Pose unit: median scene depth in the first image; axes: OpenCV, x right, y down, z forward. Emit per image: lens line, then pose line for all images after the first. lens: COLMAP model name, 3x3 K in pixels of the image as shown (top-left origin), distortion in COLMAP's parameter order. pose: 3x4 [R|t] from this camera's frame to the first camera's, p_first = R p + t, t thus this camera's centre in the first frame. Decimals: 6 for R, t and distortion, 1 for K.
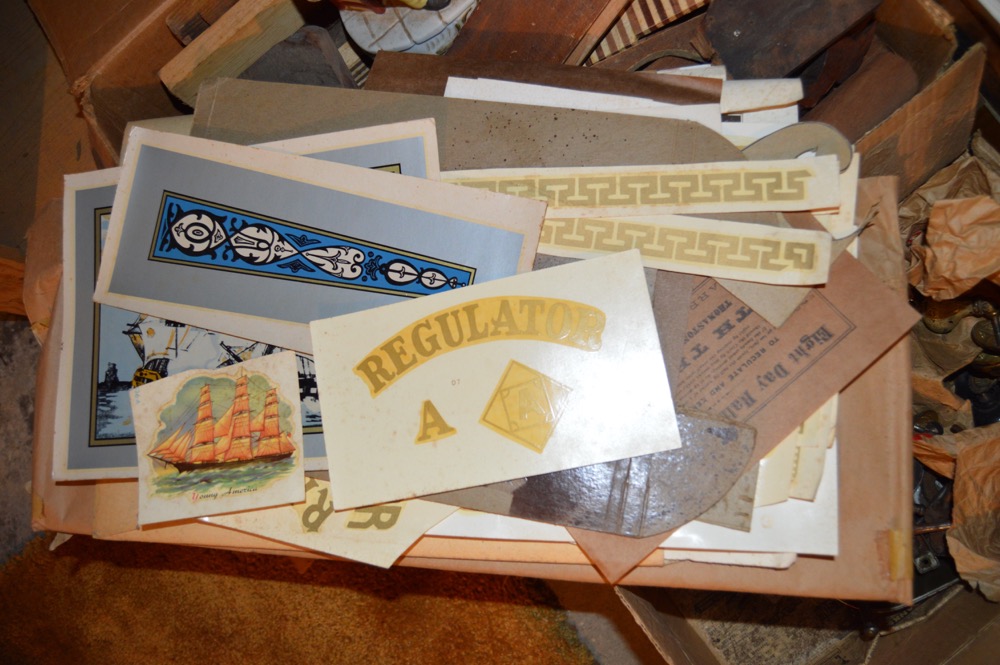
lens RADIAL K [[779.1, 0, 500.0], [0, 779.1, 332.5], [0, 0, 1]] dist [-0.103132, -0.000592]
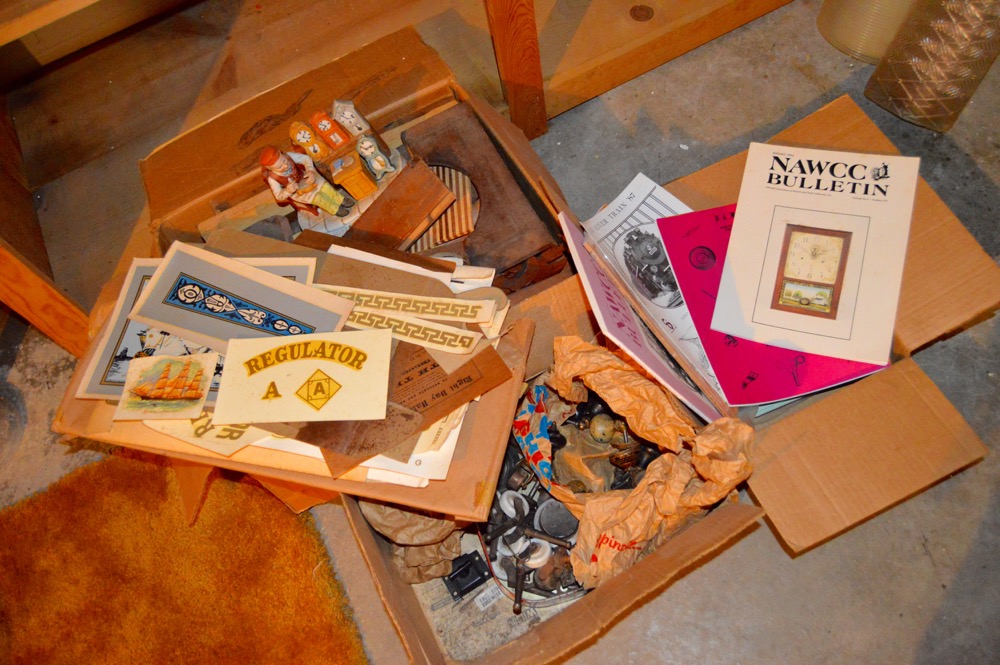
lens RADIAL K [[779.1, 0, 500.0], [0, 779.1, 332.5], [0, 0, 1]] dist [-0.103132, -0.000592]
pose [[0.982915, 0.177251, -0.049610, 0.537494], [-0.183276, 0.917597, -0.352740, 0.547017], [-0.017002, 0.355806, 0.934405, -0.873893]]
